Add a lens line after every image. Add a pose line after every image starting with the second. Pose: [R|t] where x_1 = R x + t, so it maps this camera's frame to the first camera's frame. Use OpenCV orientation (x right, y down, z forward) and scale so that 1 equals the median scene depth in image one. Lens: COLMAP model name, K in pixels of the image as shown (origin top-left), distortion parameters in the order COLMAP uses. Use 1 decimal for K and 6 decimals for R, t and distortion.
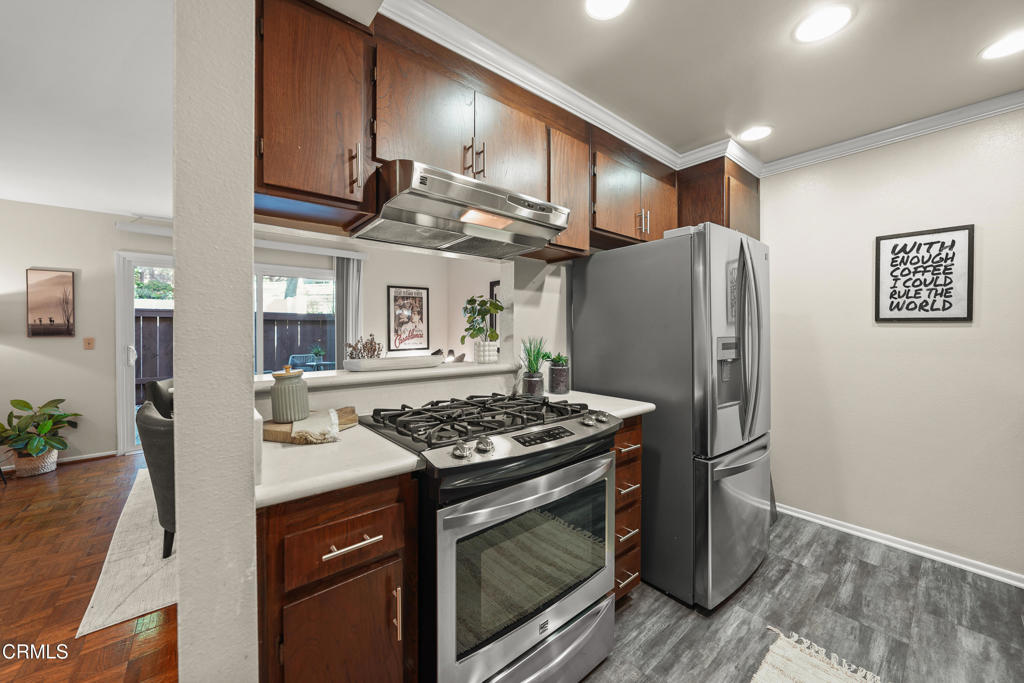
lens RADIAL K [[382.6, 0, 511.6], [0, 382.6, 337.2], [0, 0, 1]] dist [-0.011673, 0.005350]
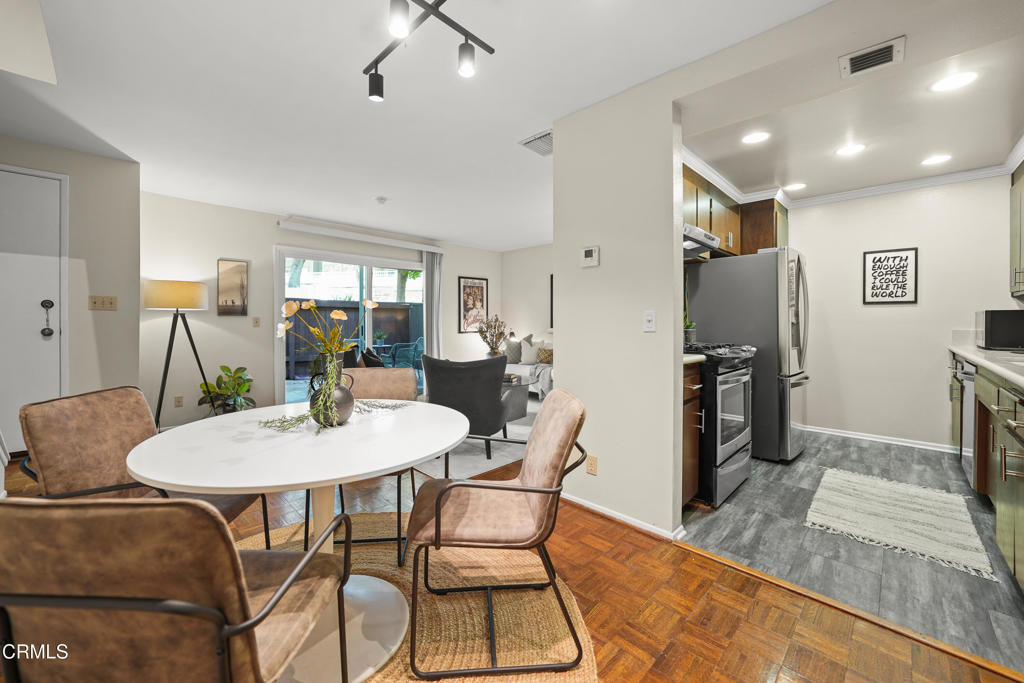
lens RADIAL K [[399.6, 0, 515.9], [0, 399.6, 328.6], [0, 0, 1]] dist [-0.000584, 0.002412]
pose [[0.994497, -0.000188, 0.104768, -0.716906], [0.000687, 0.999989, -0.004731, 0.072942], [-0.104766, 0.004777, 0.994485, -0.558170]]
